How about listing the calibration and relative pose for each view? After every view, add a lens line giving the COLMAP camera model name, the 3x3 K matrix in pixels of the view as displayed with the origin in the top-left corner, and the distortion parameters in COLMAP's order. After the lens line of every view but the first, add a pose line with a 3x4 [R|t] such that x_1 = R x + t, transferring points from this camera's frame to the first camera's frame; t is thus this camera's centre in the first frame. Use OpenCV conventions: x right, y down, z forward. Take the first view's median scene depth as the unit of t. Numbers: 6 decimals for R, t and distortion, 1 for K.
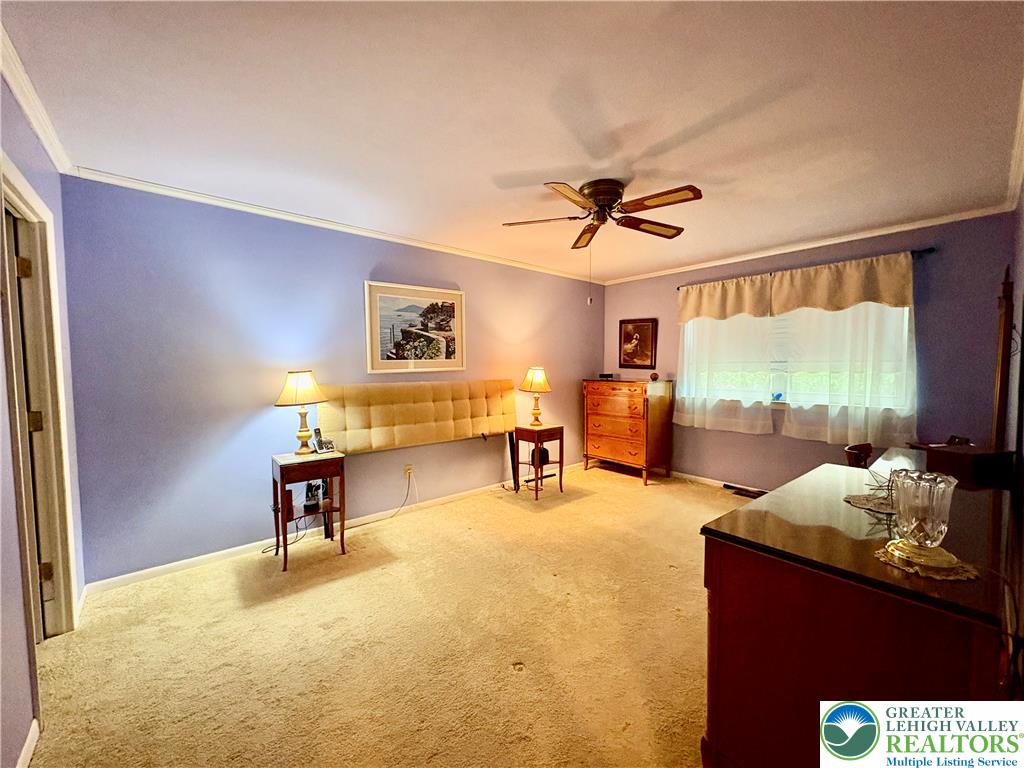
lens RADIAL K [[409.3, 0, 510.5], [0, 409.3, 382.6], [0, 0, 1]] dist [0.001419, 0.000116]
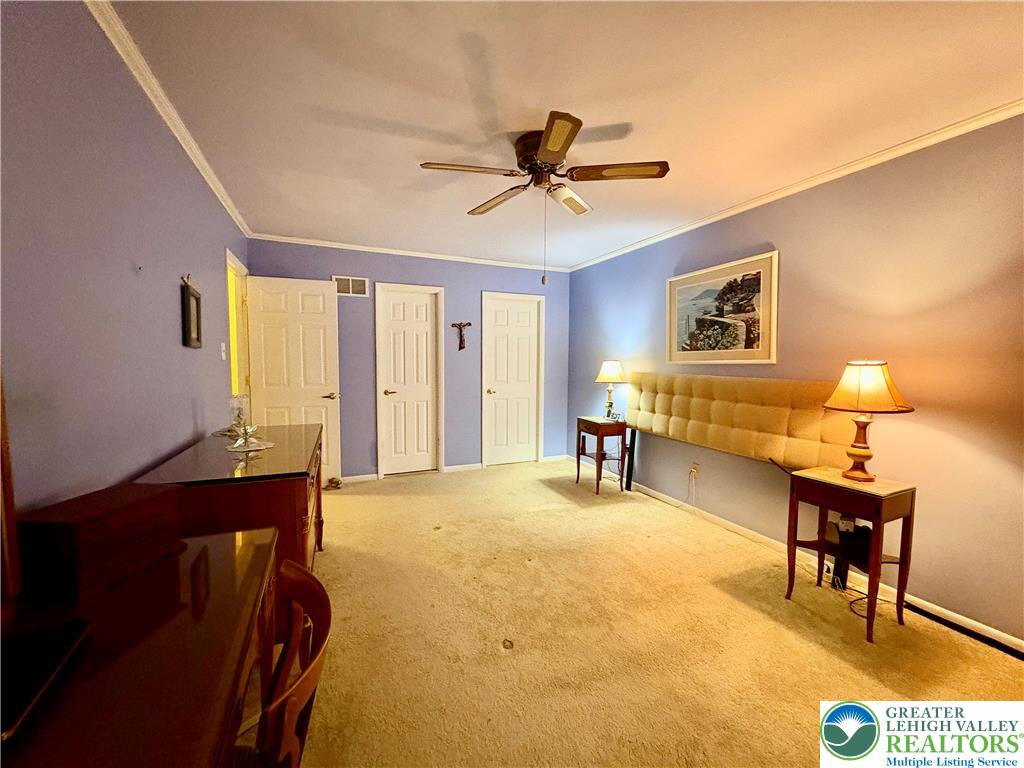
lens RADIAL K [[409.3, 0, 509.8], [0, 409.3, 384.2], [0, 0, 1]] dist [0.001419, 0.000116]
pose [[-0.288075, 0.058909, -0.955794, 0.740313], [-0.048919, 0.995898, 0.076125, -0.029189], [0.956358, 0.068686, -0.284011, 0.832605]]
